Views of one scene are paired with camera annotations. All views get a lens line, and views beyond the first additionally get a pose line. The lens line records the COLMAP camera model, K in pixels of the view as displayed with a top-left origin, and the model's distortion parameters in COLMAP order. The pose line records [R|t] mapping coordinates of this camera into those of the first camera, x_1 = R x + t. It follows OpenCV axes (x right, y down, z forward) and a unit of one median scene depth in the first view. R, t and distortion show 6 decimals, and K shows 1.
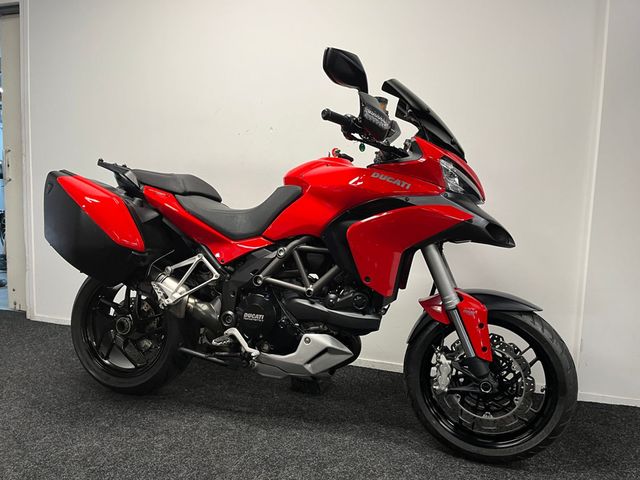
lens RADIAL K [[503.4, 0, 317.0], [0, 503.4, 241.4], [0, 0, 1]] dist [0.056177, -0.004423]
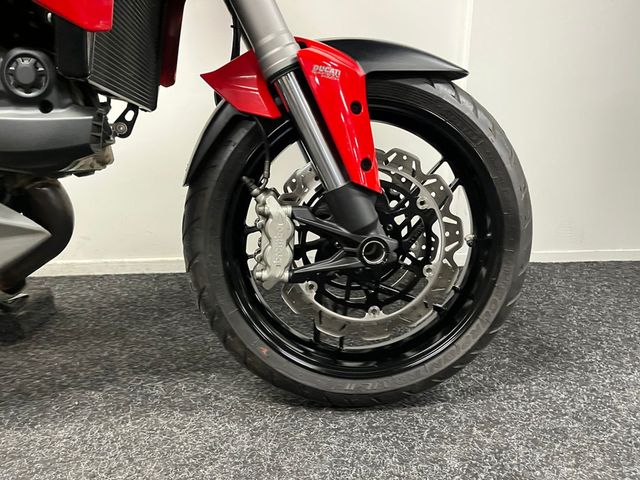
lens RADIAL K [[503.4, 0, 317.0], [0, 503.4, 241.4], [0, 0, 1]] dist [0.056177, -0.004423]
pose [[0.923519, -0.136228, 0.358546, 0.128362], [0.075395, 0.981039, 0.178545, 0.187394], [-0.376070, -0.137857, 0.916279, 0.595329]]
